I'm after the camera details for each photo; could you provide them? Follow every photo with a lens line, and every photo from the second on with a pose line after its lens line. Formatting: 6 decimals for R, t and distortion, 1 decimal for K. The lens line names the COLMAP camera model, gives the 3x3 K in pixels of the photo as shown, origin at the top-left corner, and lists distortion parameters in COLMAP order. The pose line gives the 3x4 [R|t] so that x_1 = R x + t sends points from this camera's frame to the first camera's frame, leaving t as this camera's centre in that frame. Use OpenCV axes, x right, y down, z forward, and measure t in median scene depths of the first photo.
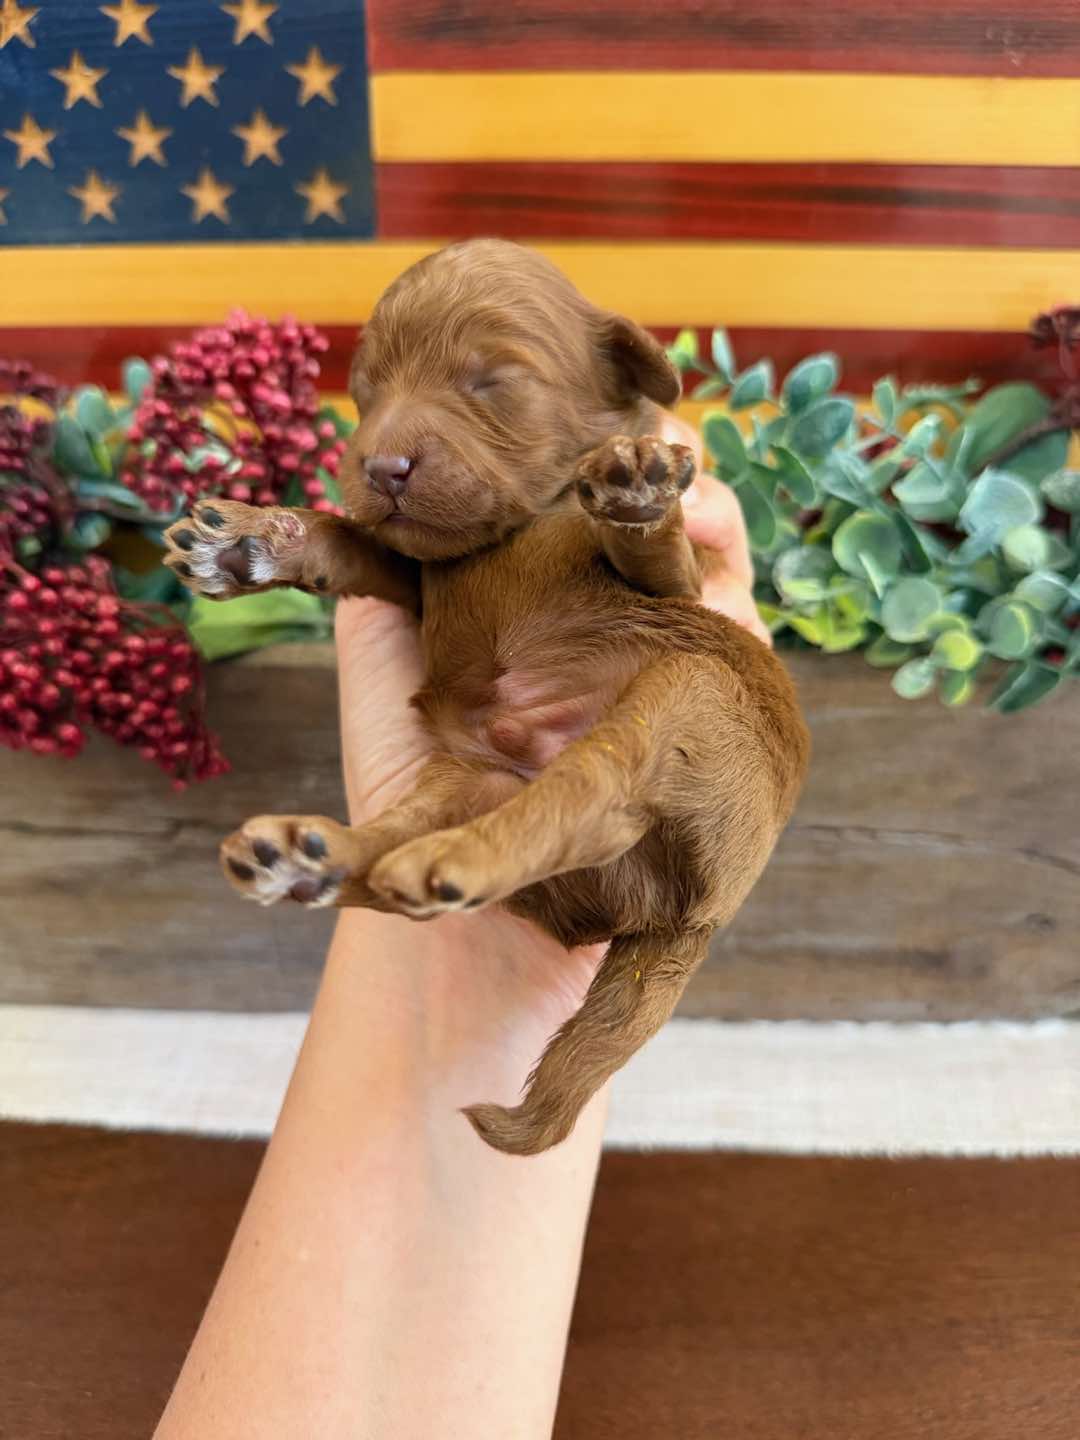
lens RADIAL K [[1087.6, 0, 536.6], [0, 1087.6, 717.6], [0, 0, 1]] dist [-0.040604, 0.005111]
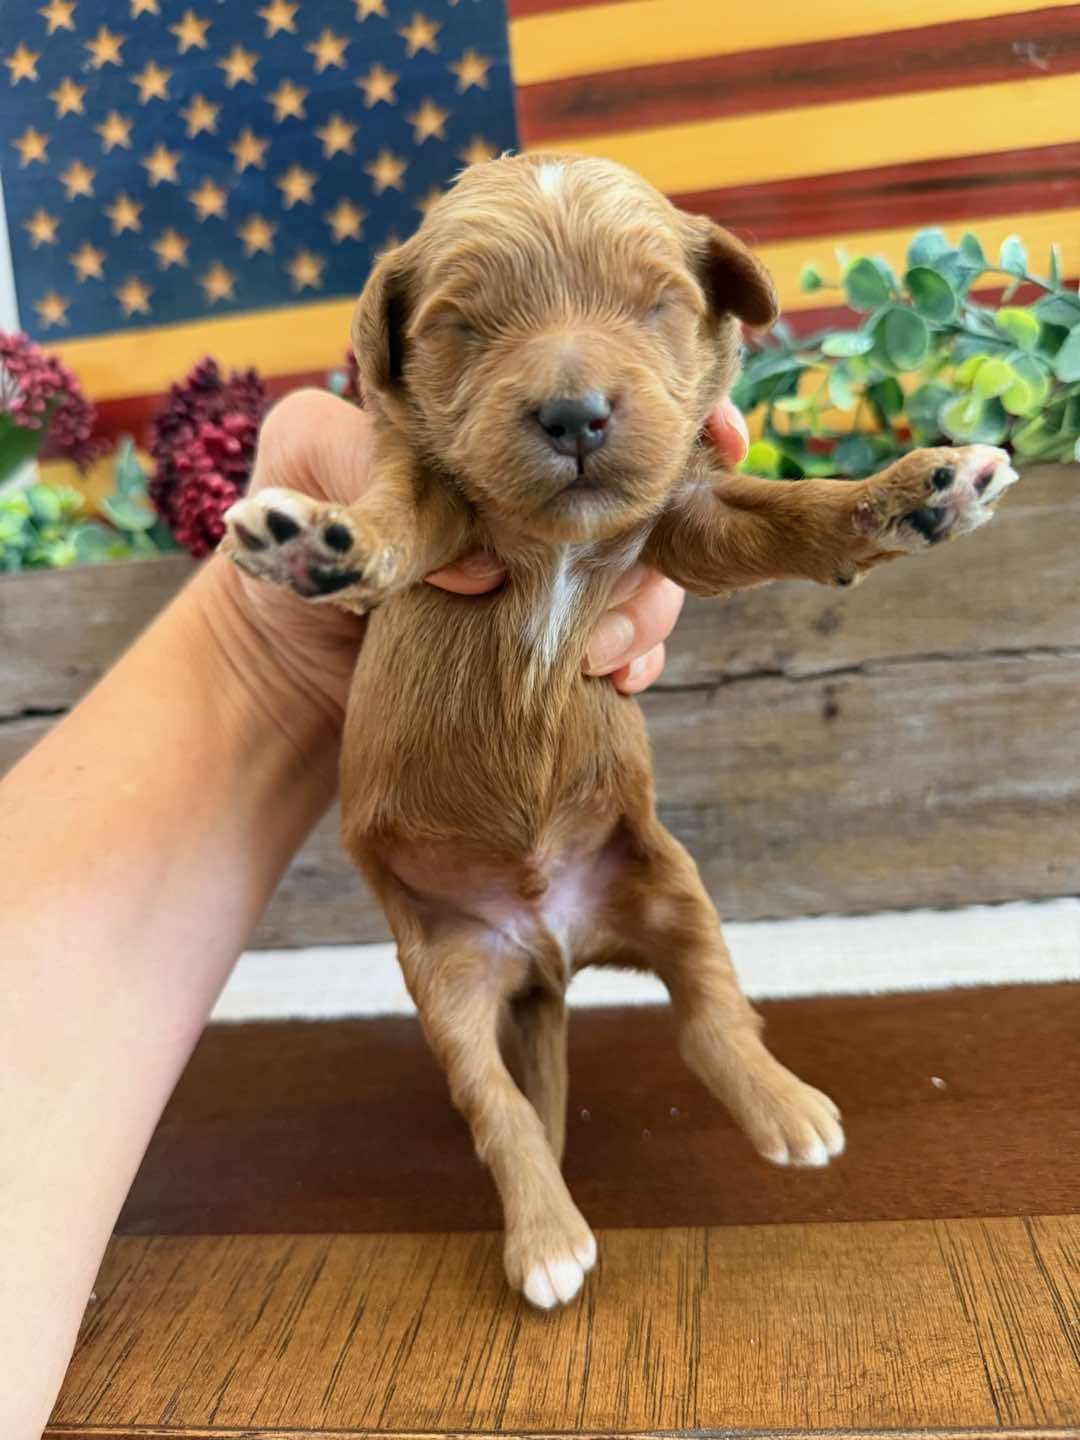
lens RADIAL K [[1087.6, 0, 530.8], [0, 1087.6, 721.5], [0, 0, 1]] dist [-0.040604, 0.005111]
pose [[0.991368, -0.087645, -0.097504, -0.081788], [0.051737, 0.944879, -0.323307, 0.460021], [0.120466, 0.315472, 0.941257, 0.015942]]
